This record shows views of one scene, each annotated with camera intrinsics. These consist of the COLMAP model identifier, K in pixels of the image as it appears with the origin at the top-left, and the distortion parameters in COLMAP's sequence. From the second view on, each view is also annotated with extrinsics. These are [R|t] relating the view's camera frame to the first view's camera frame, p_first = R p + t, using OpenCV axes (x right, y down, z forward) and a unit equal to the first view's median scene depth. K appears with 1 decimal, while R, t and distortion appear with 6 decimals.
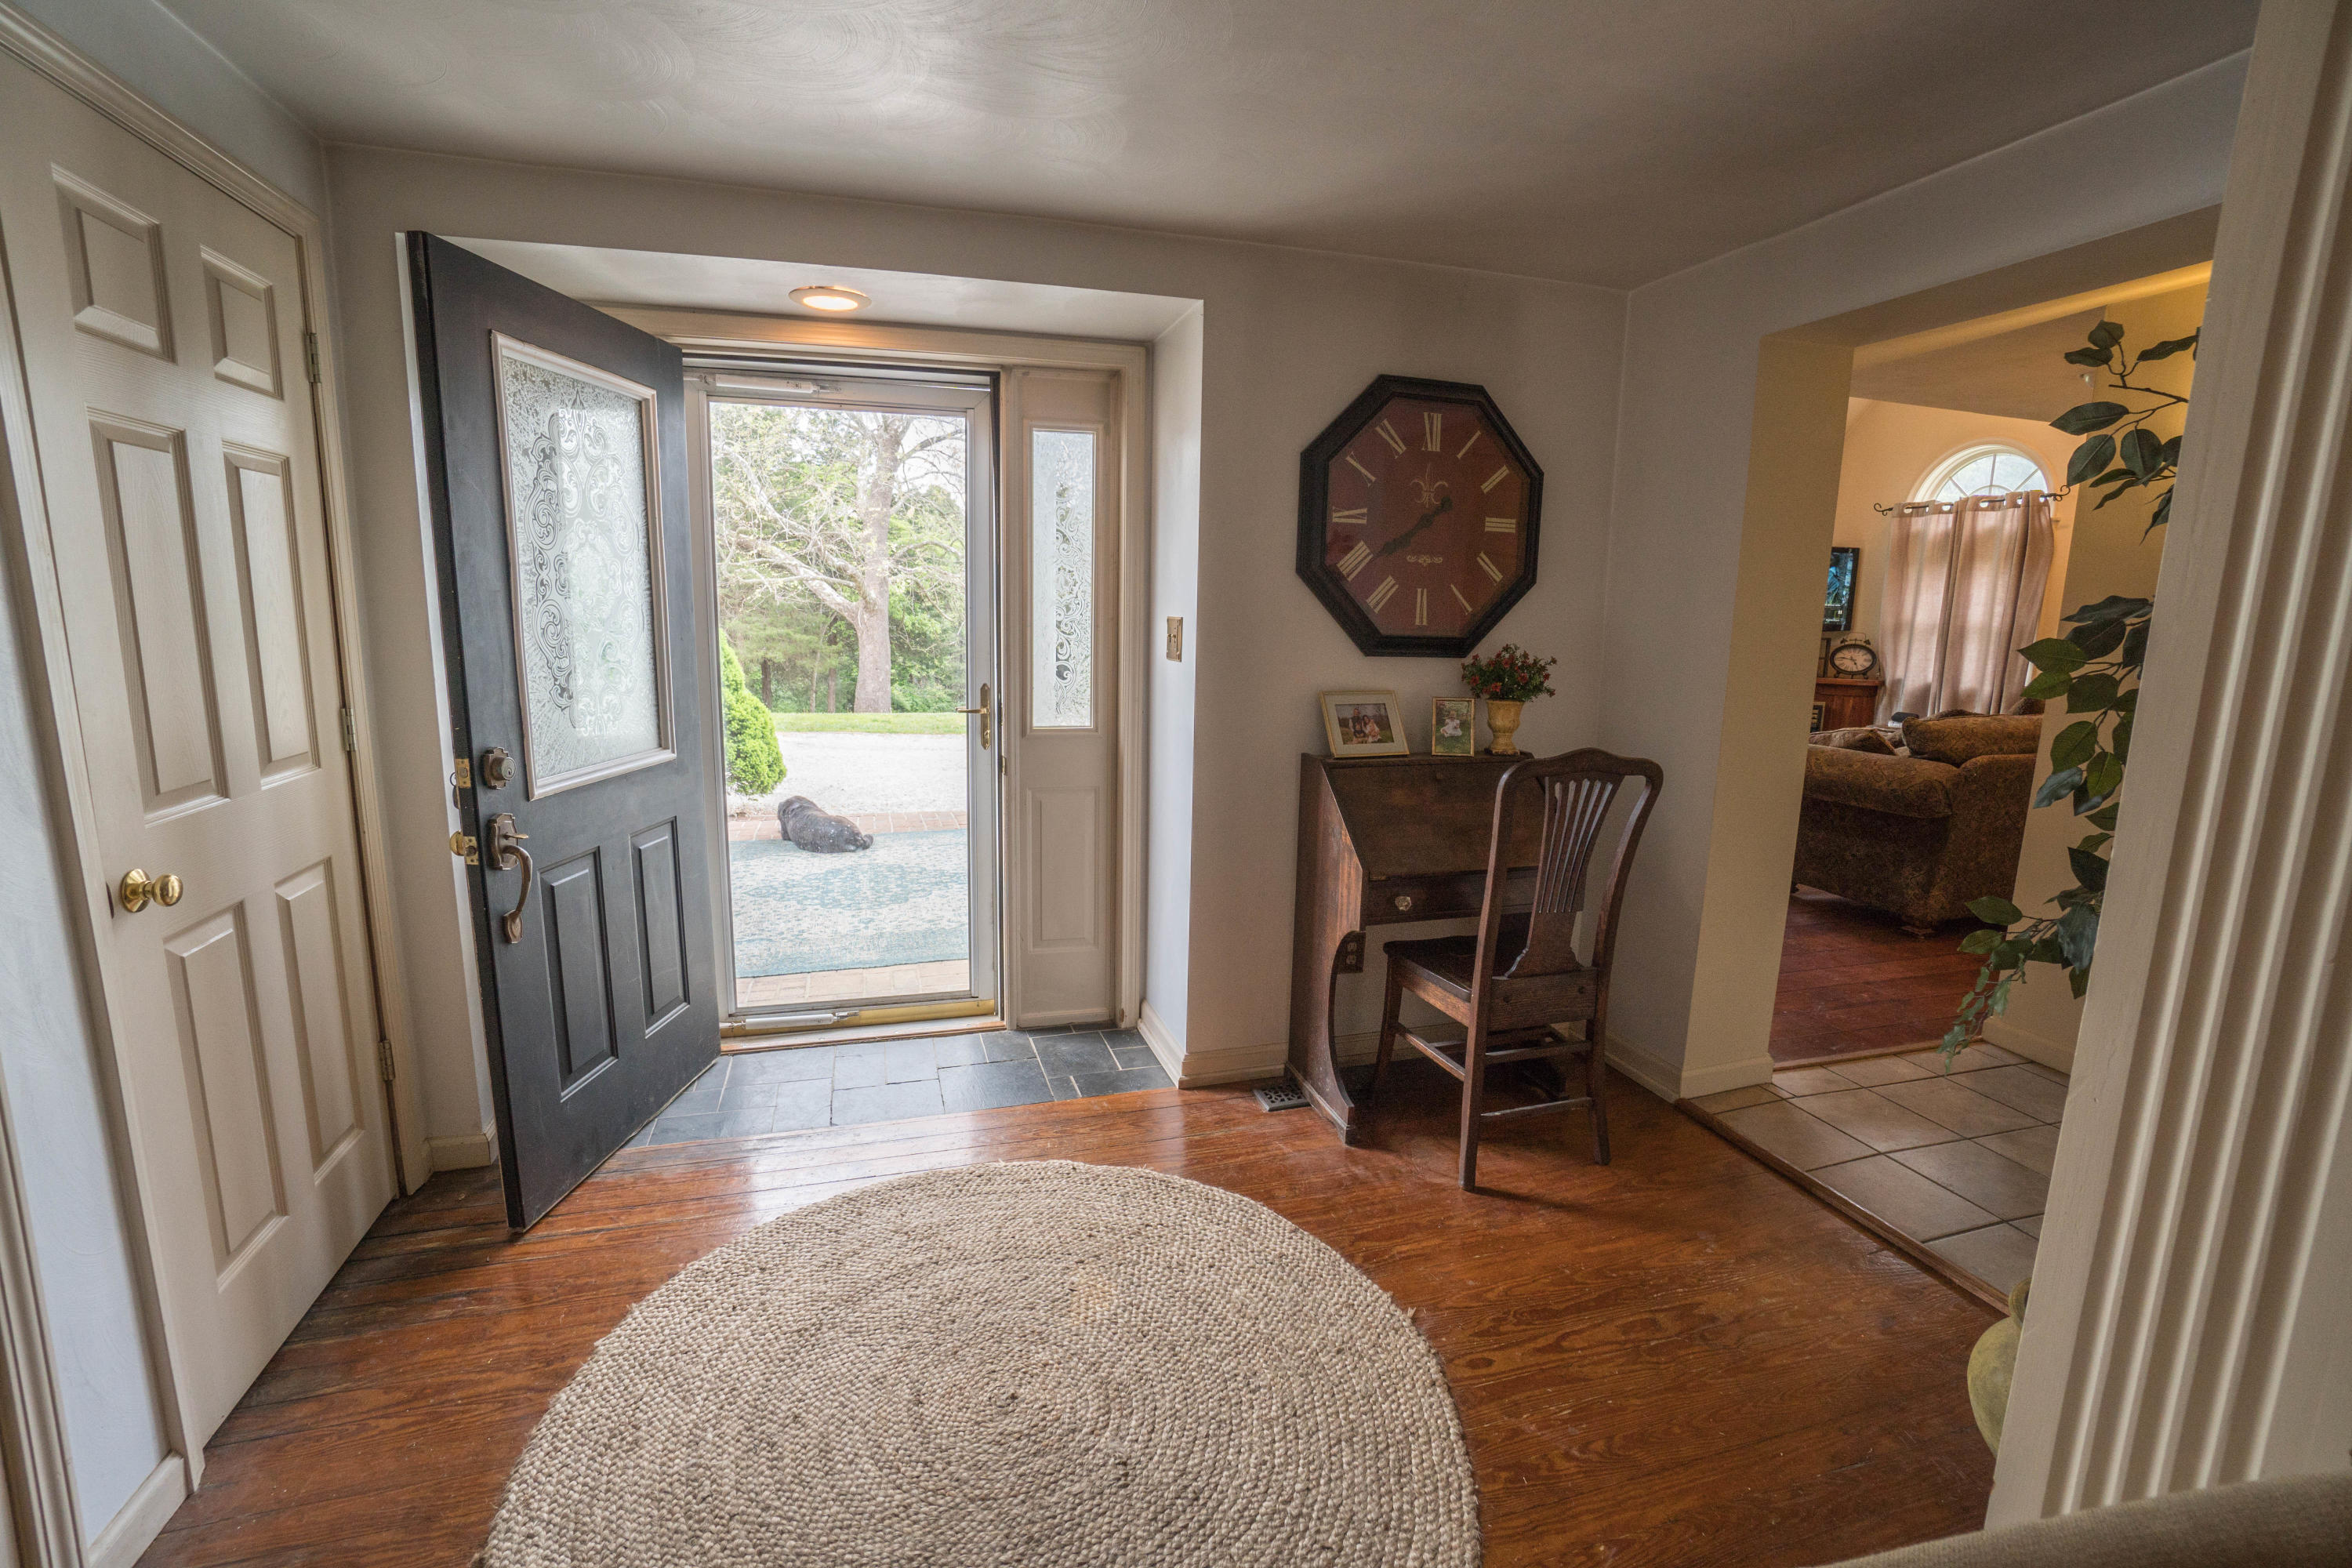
lens RADIAL K [[1035.8, 0, 1169.0], [0, 1035.8, 783.6], [0, 0, 1]] dist [-0.063343, 0.021991]
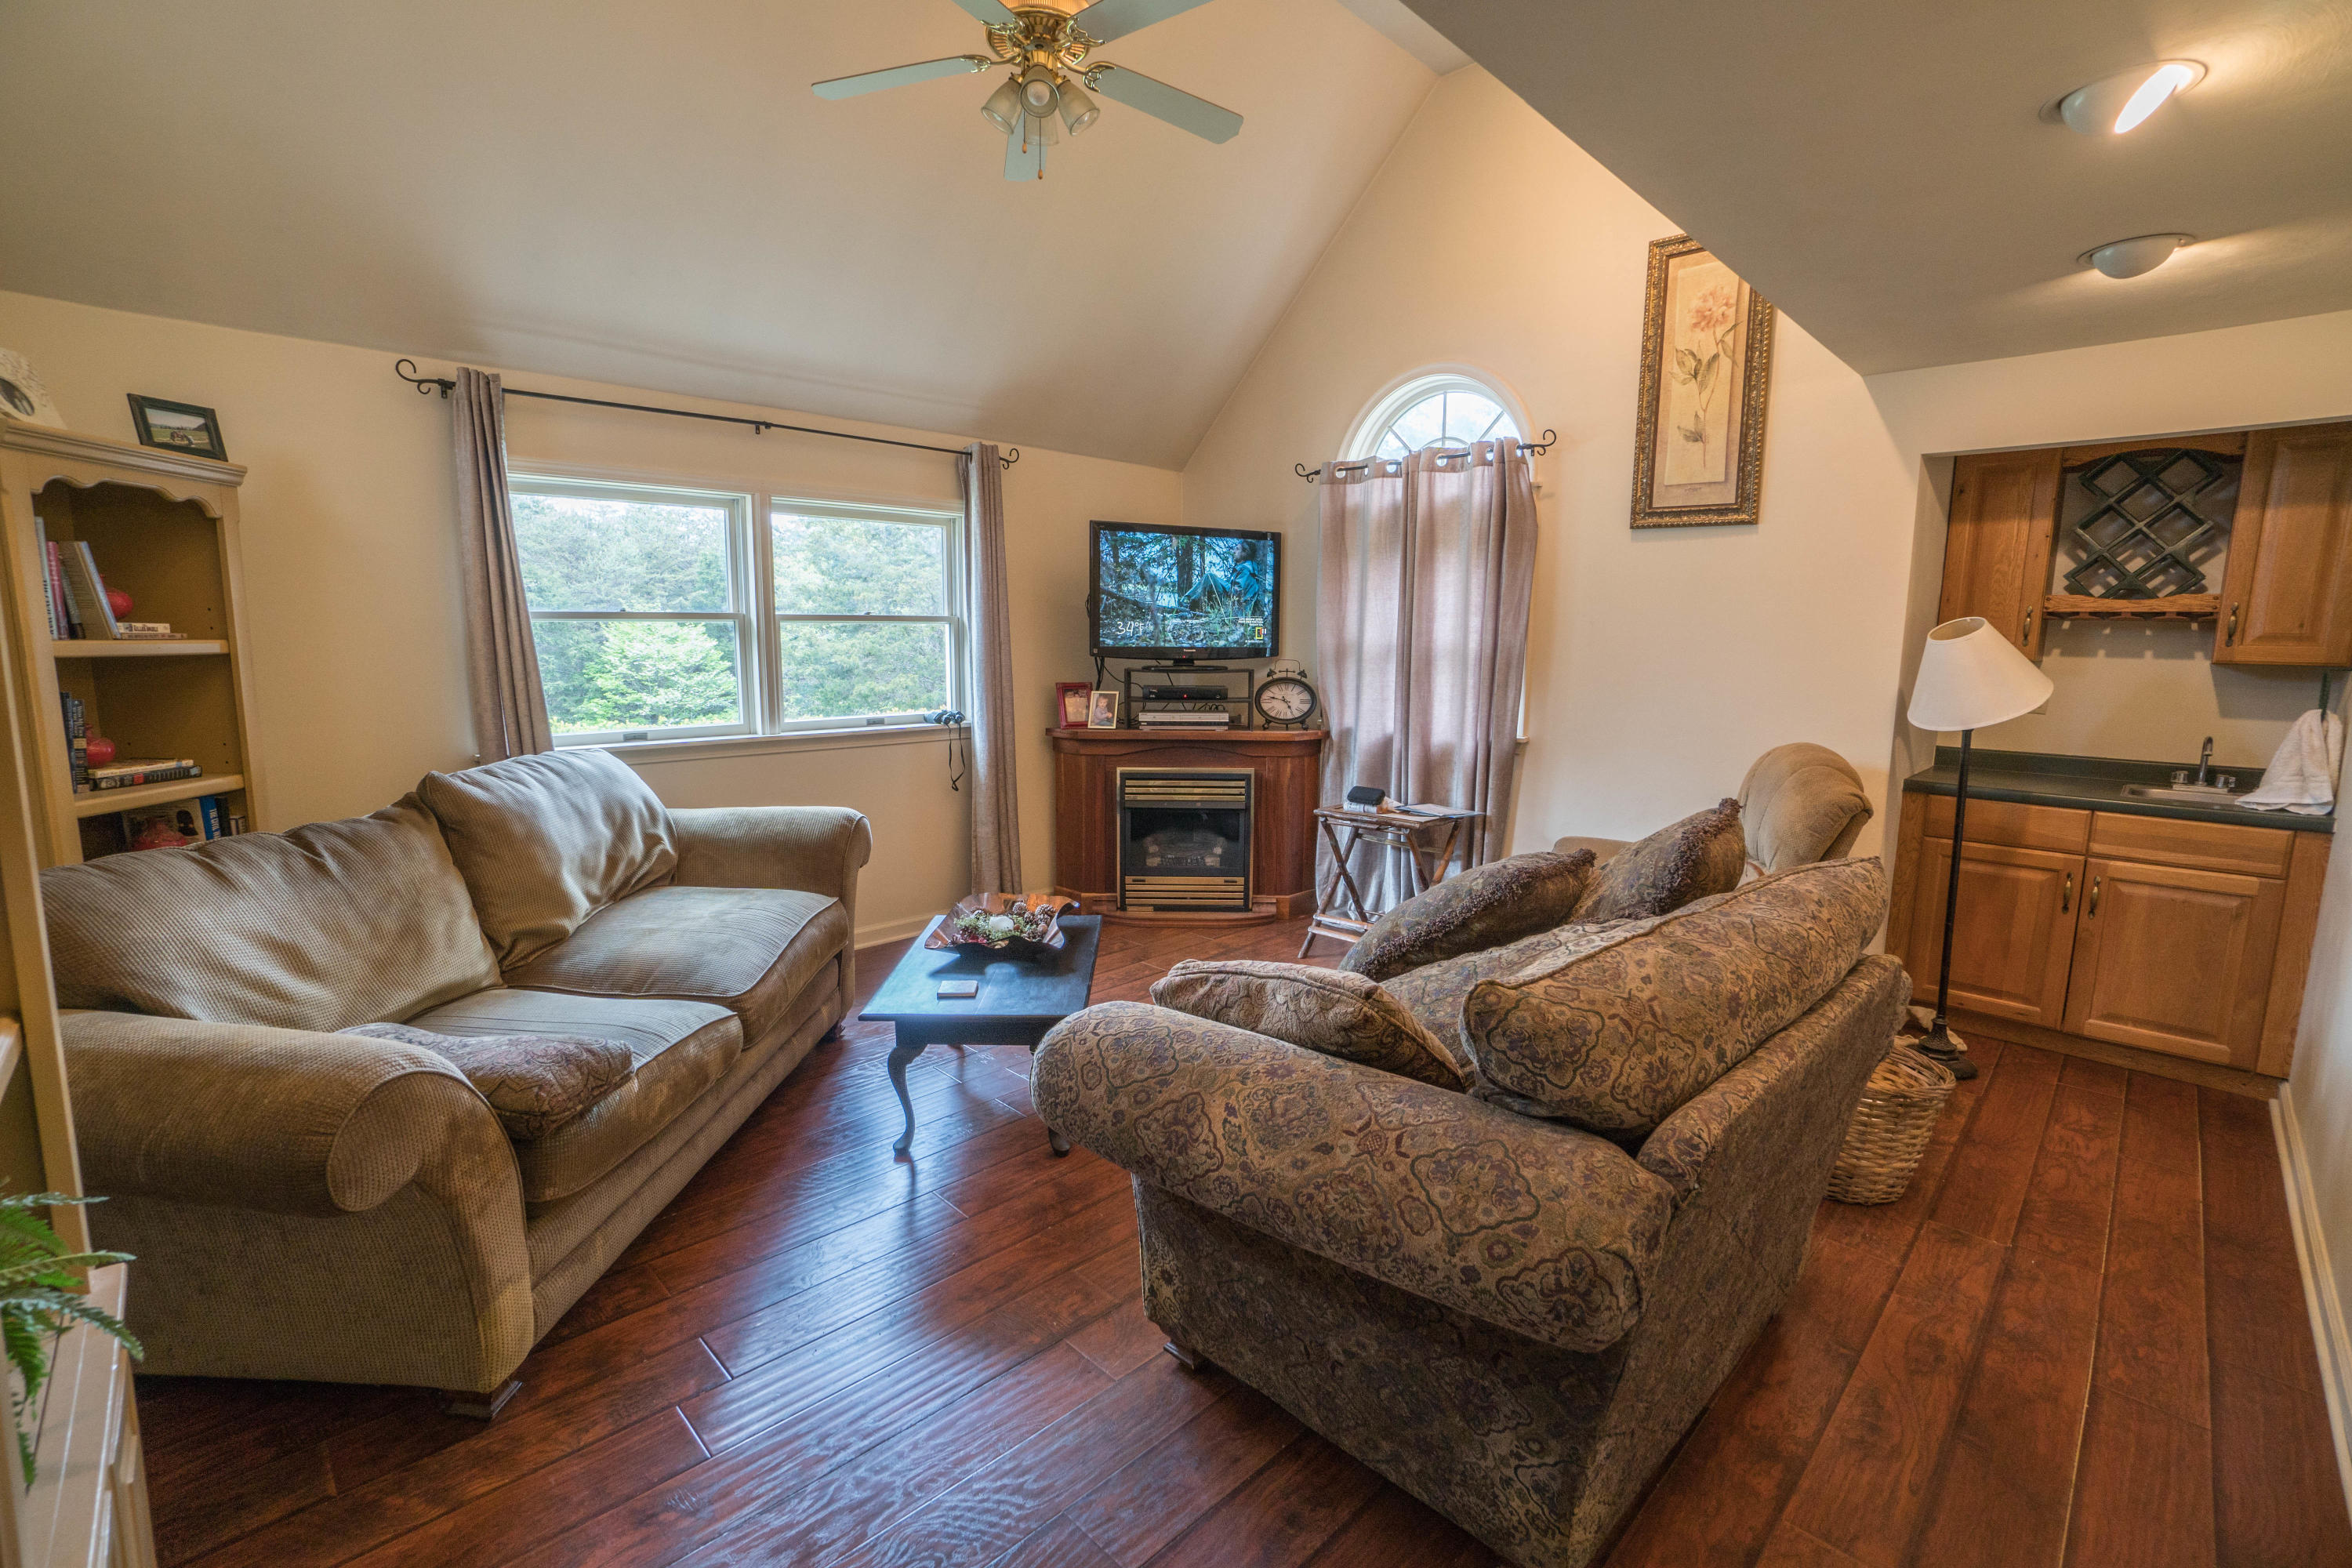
lens RADIAL K [[1035.8, 0, 1169.0], [0, 1035.8, 783.6], [0, 0, 1]] dist [-0.063343, 0.021991]
pose [[0.883645, -0.078012, 0.461613, 0.317050], [0.087447, 0.996169, 0.000956, -0.082324], [-0.459919, 0.039522, 0.887081, 0.472322]]
